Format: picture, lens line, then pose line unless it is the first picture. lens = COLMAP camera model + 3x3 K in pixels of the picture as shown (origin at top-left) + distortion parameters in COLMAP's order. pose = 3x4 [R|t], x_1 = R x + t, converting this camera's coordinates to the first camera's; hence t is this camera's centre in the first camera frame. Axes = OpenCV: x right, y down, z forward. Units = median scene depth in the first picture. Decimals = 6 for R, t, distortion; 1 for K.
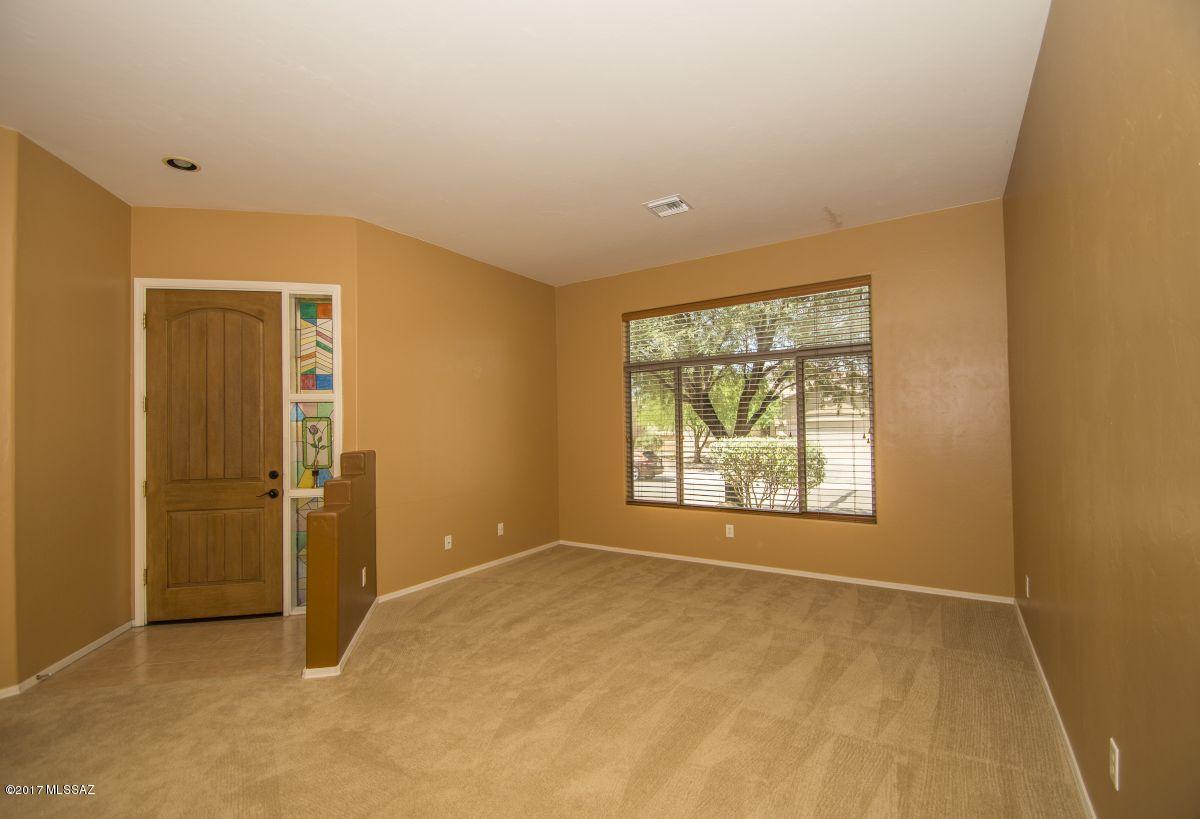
lens RADIAL K [[538.0, 0, 596.4], [0, 538.0, 416.5], [0, 0, 1]] dist [0.000859, -0.000098]
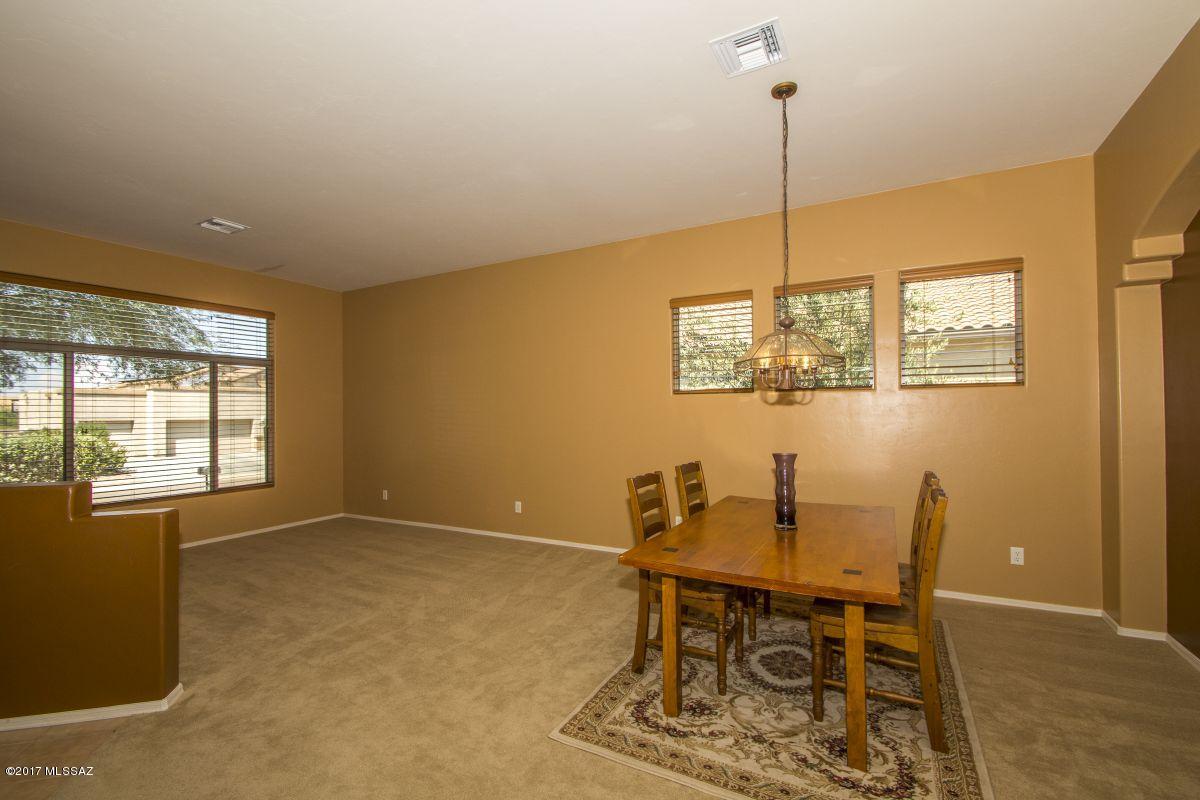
lens RADIAL K [[539.5, 0, 589.8], [0, 539.5, 409.9], [0, 0, 1]] dist [-0.000531, -0.002194]
pose [[-0.094907, 0.028487, 0.995078, -1.083929], [-0.010219, 0.999510, -0.029588, 0.029613], [-0.995434, -0.012977, -0.094569, 0.325677]]
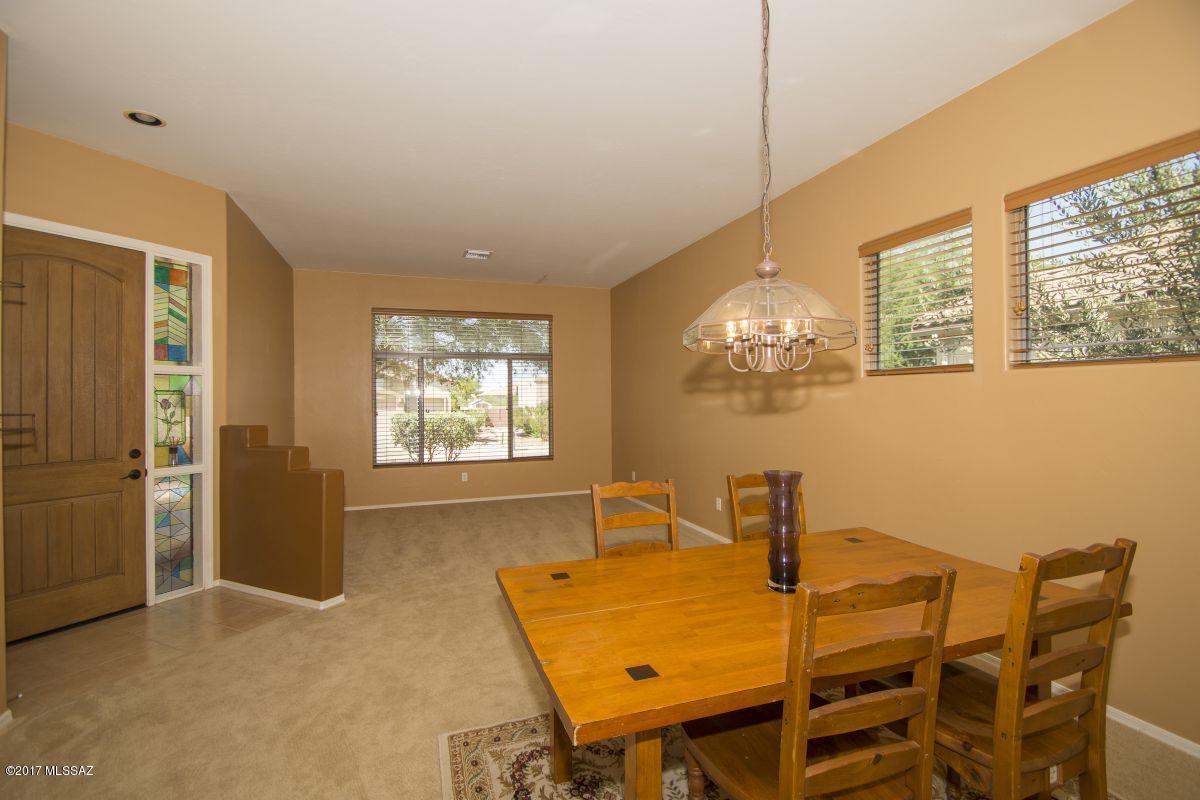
lens RADIAL K [[539.5, 0, 590.0], [0, 539.5, 393.2], [0, 0, 1]] dist [-0.000531, -0.002194]
pose [[0.604743, 0.019996, 0.796169, -0.860787], [-0.016567, 0.999784, -0.012526, 0.005878], [-0.796248, -0.005616, 0.604944, -0.152683]]
